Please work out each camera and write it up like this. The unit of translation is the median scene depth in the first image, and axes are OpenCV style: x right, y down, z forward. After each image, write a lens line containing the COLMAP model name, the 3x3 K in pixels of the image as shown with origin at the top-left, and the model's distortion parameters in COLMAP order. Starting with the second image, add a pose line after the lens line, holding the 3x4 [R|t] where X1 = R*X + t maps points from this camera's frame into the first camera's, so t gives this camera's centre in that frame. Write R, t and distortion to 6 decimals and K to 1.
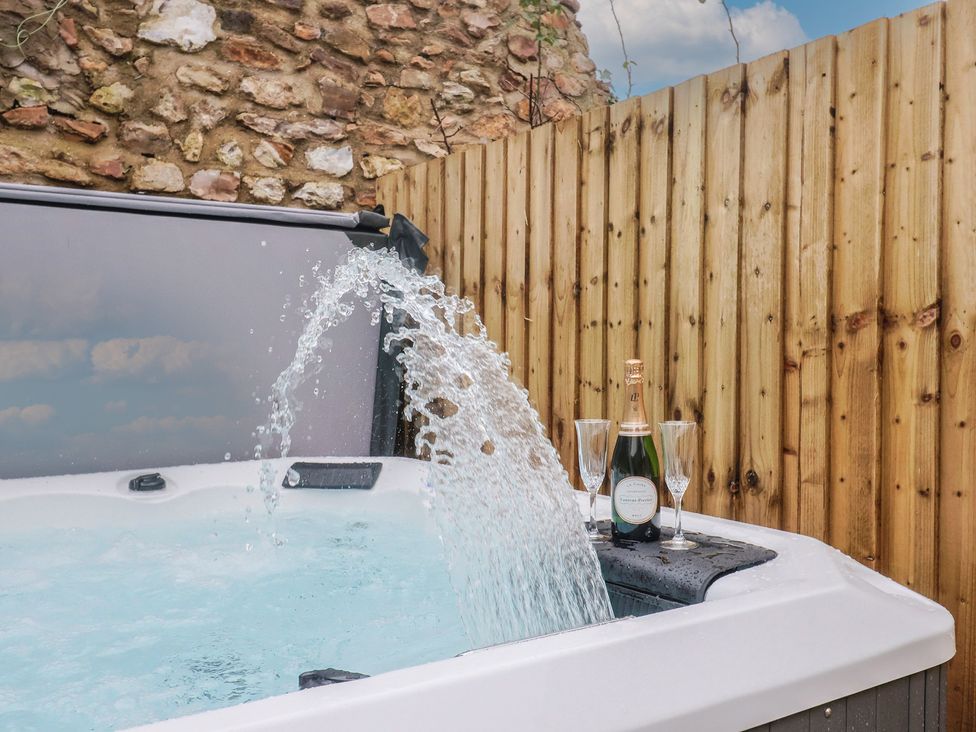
lens RADIAL K [[946.6, 0, 506.3], [0, 946.6, 366.0], [0, 0, 1]] dist [0.009667, 0.005998]
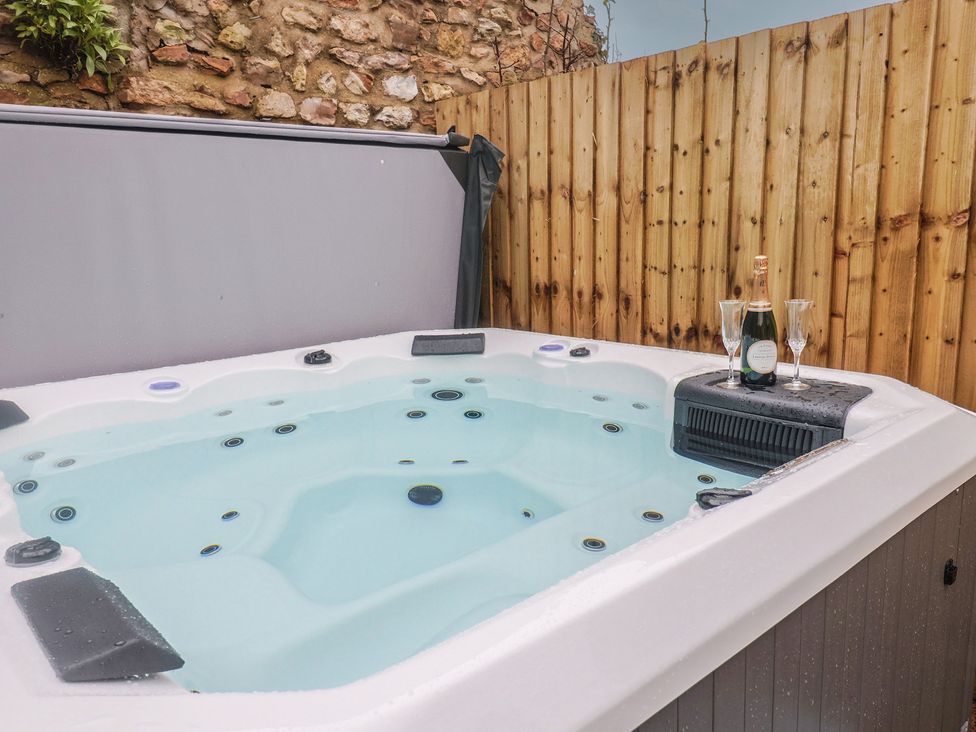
lens RADIAL K [[754.4, 0, 499.7], [0, 754.4, 357.5], [0, 0, 1]] dist [0.006249, -0.006396]
pose [[0.990066, -0.050733, 0.131133, -0.294216], [0.029628, 0.986971, 0.158147, -0.034014], [-0.137448, -0.152691, 0.978669, -0.031466]]
